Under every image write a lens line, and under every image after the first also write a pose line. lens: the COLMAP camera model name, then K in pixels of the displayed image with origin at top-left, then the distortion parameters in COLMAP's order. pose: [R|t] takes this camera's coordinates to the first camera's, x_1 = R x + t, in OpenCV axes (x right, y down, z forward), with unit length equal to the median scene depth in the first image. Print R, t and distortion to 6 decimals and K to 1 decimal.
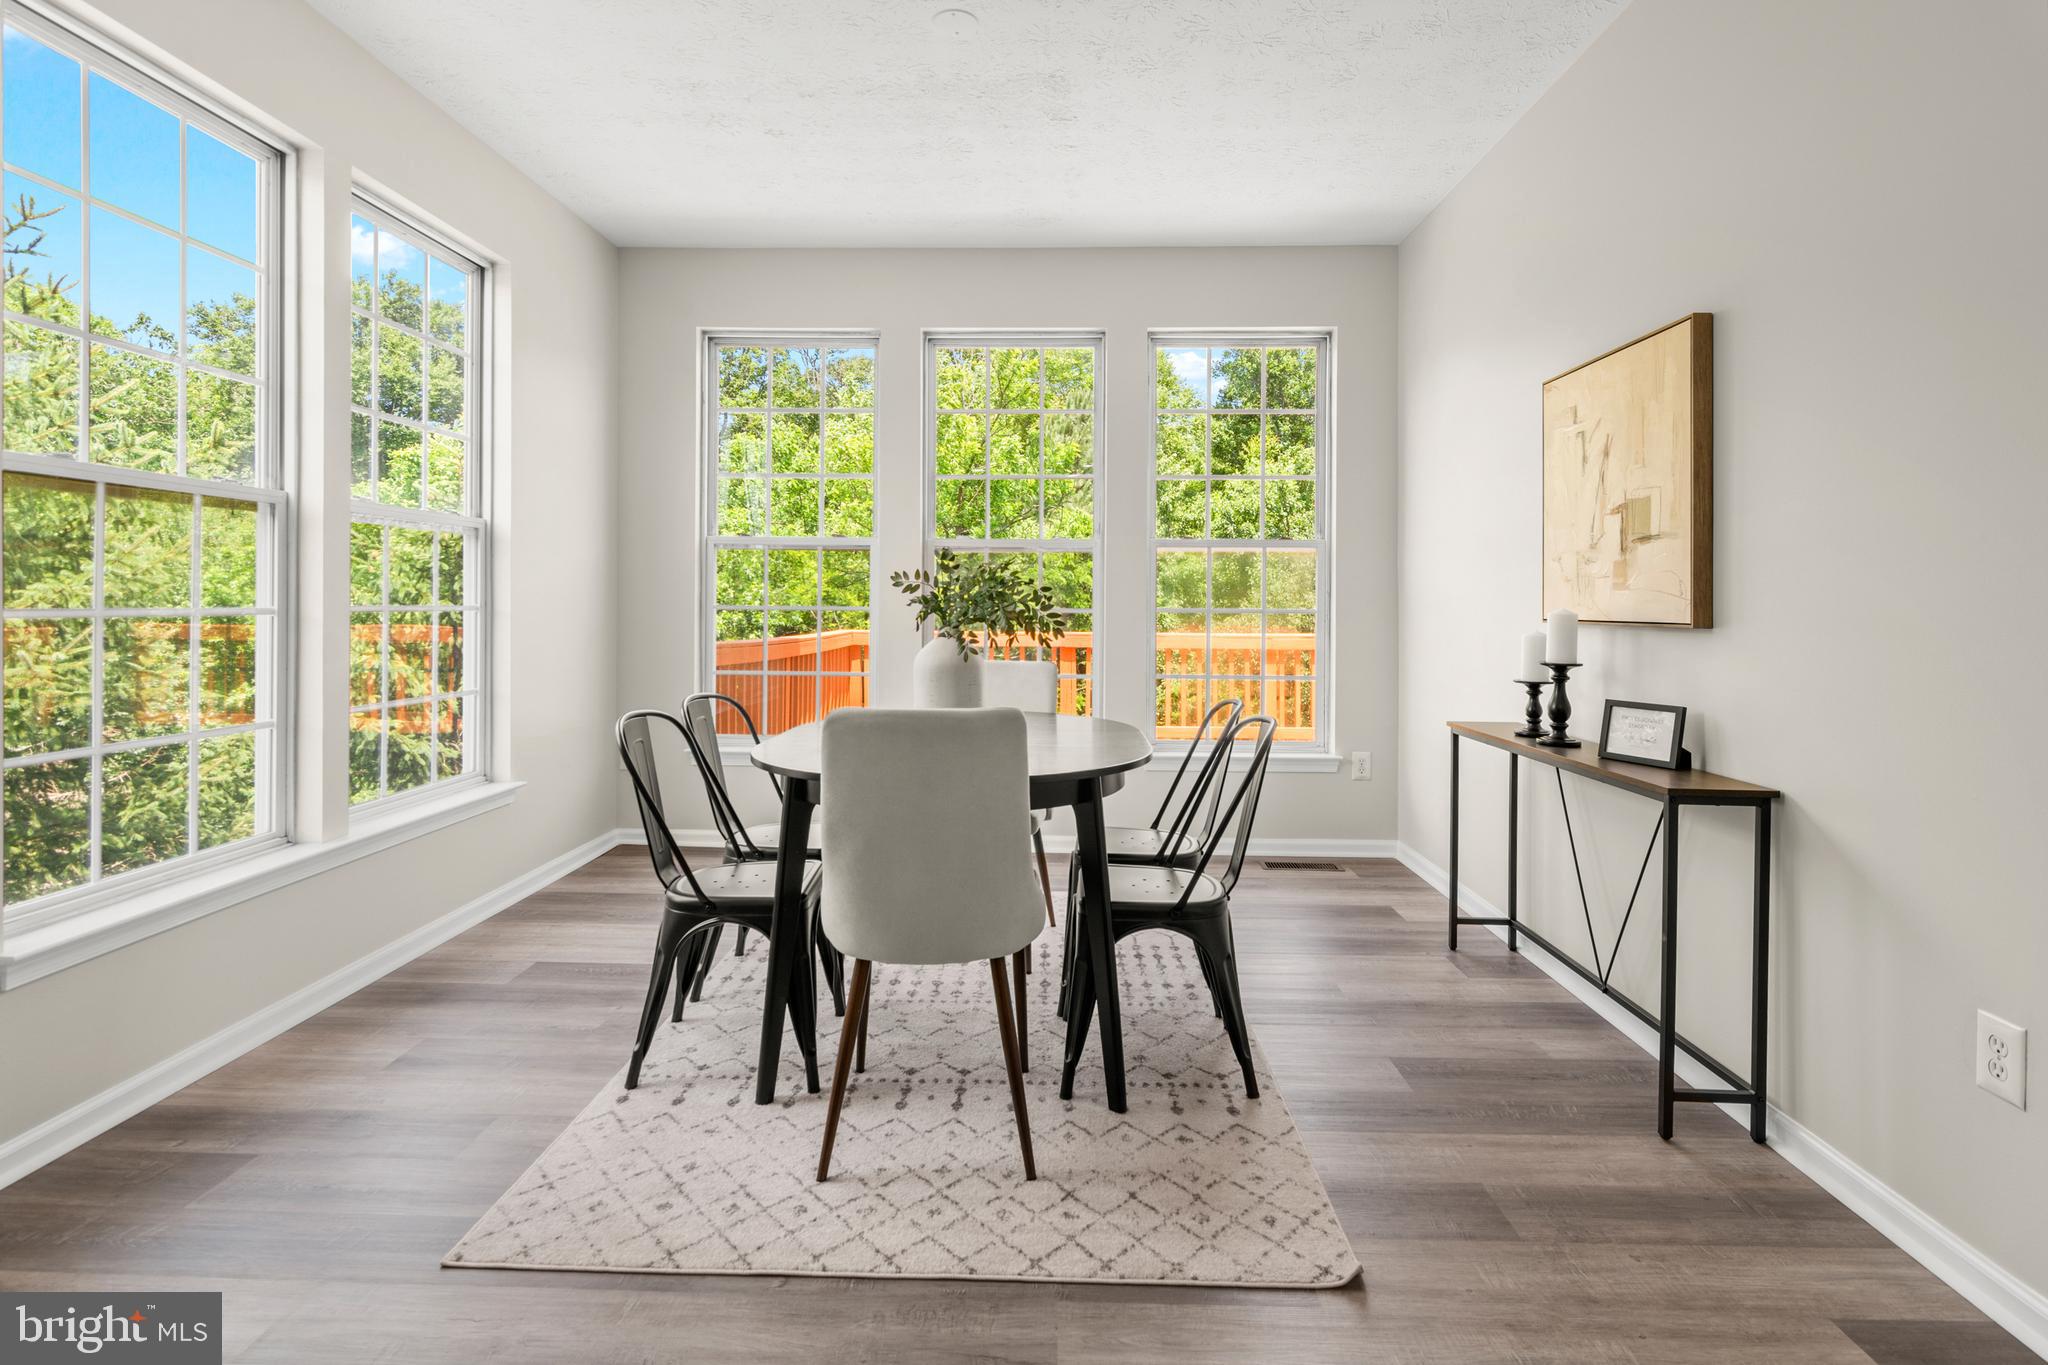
lens RADIAL K [[974.9, 0, 1029.8], [0, 974.9, 597.3], [0, 0, 1]] dist [0.002816, -0.000042]
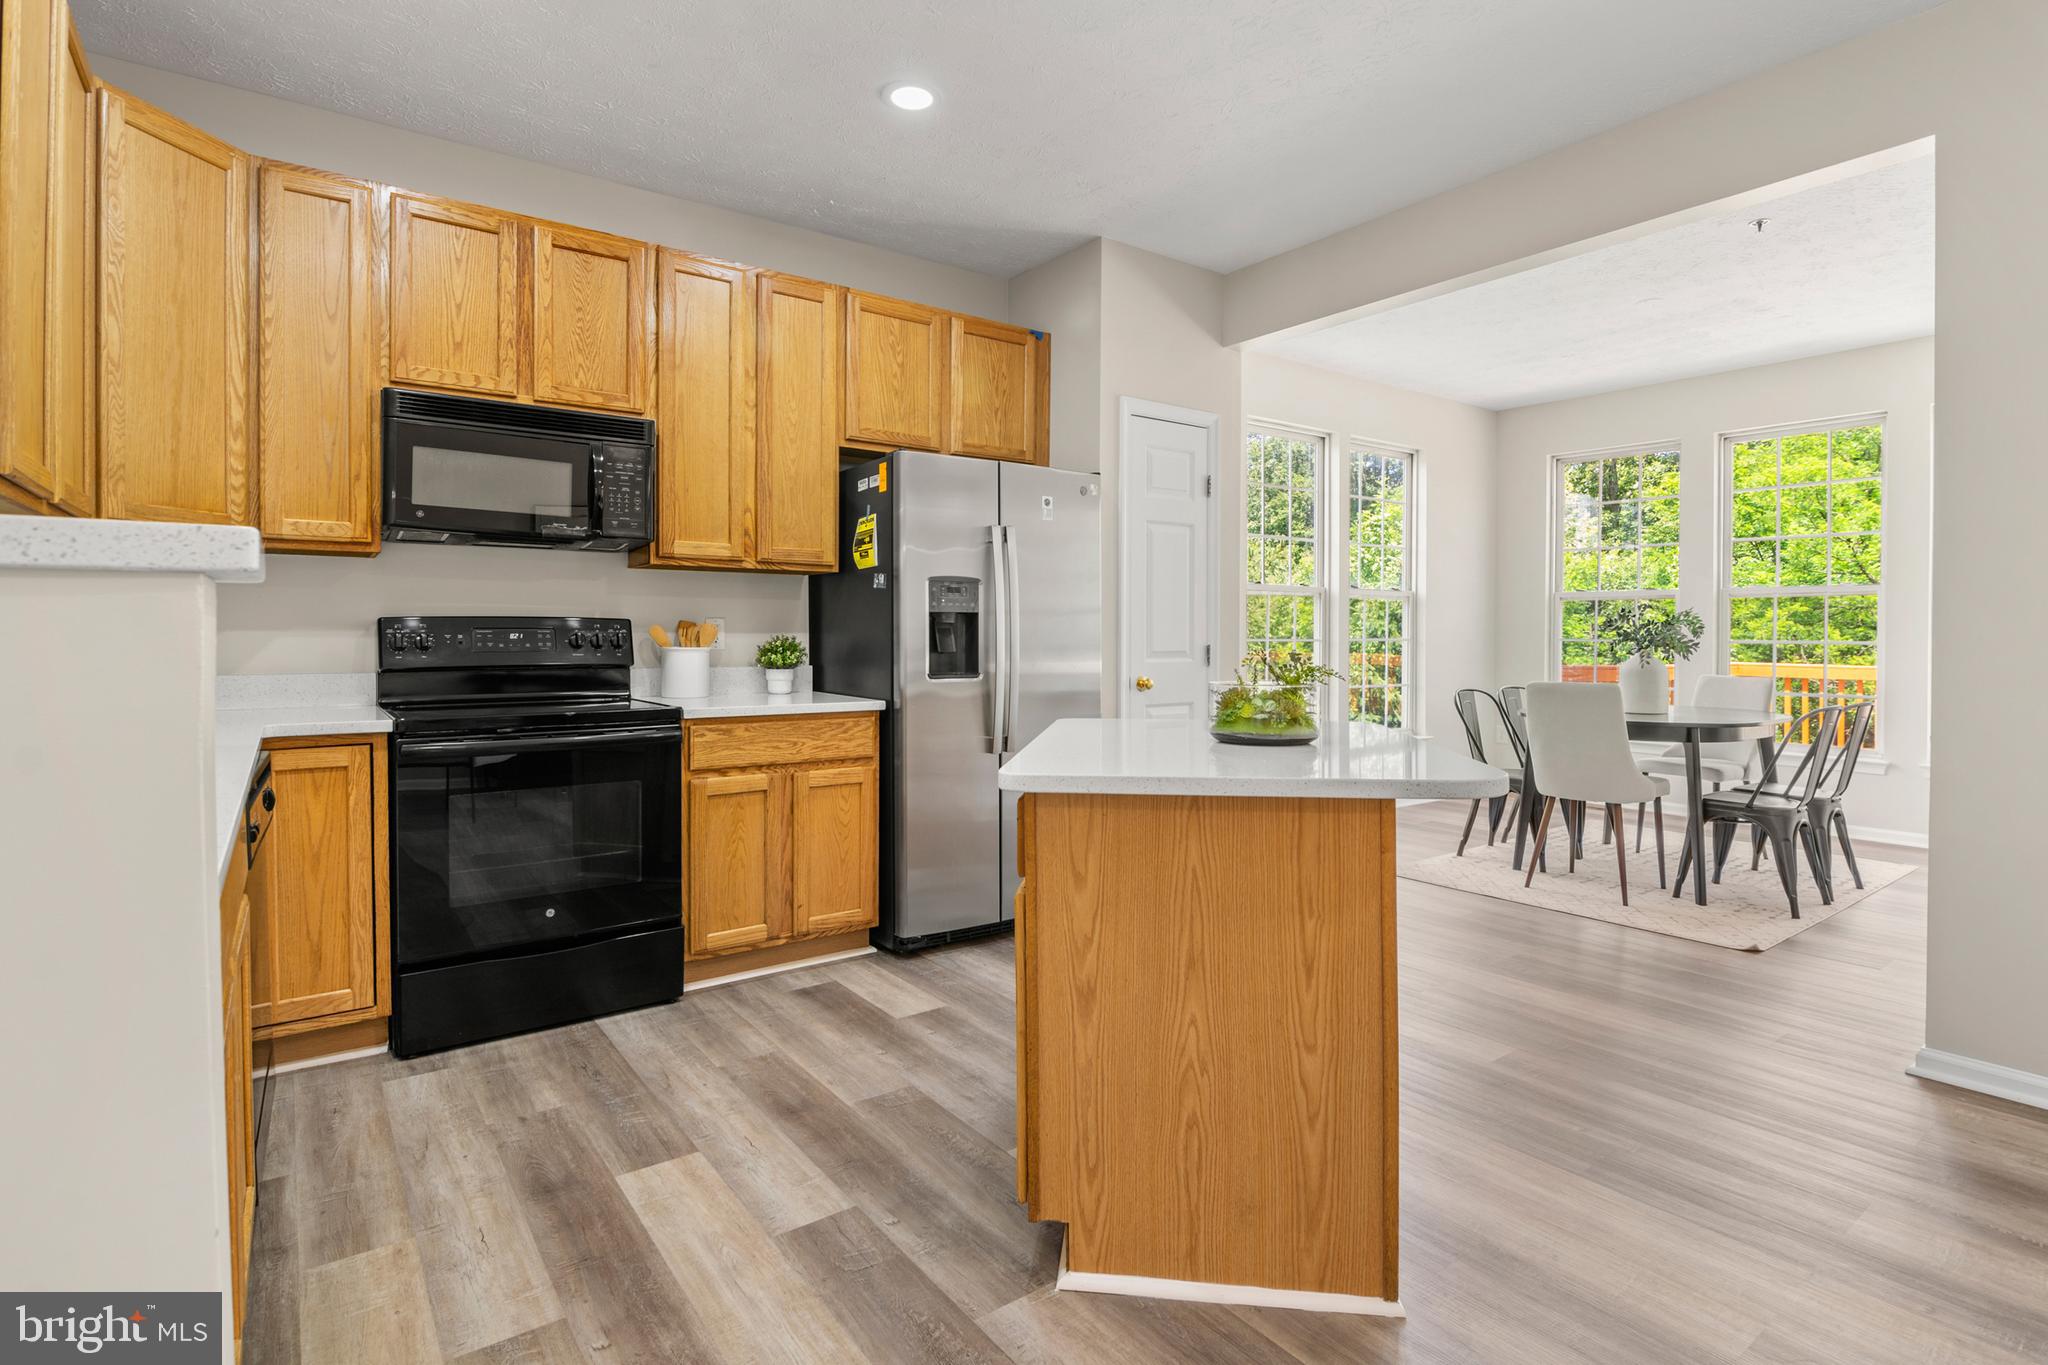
lens RADIAL K [[1034.7, 0, 1025.4], [0, 1034.7, 648.8], [0, 0, 1]] dist [0.000792, -0.000041]
pose [[0.618936, 0.011337, -0.785359, 0.507013], [-0.000068, 0.999897, 0.014381, -0.002134], [0.785441, -0.008847, 0.618873, -0.755987]]
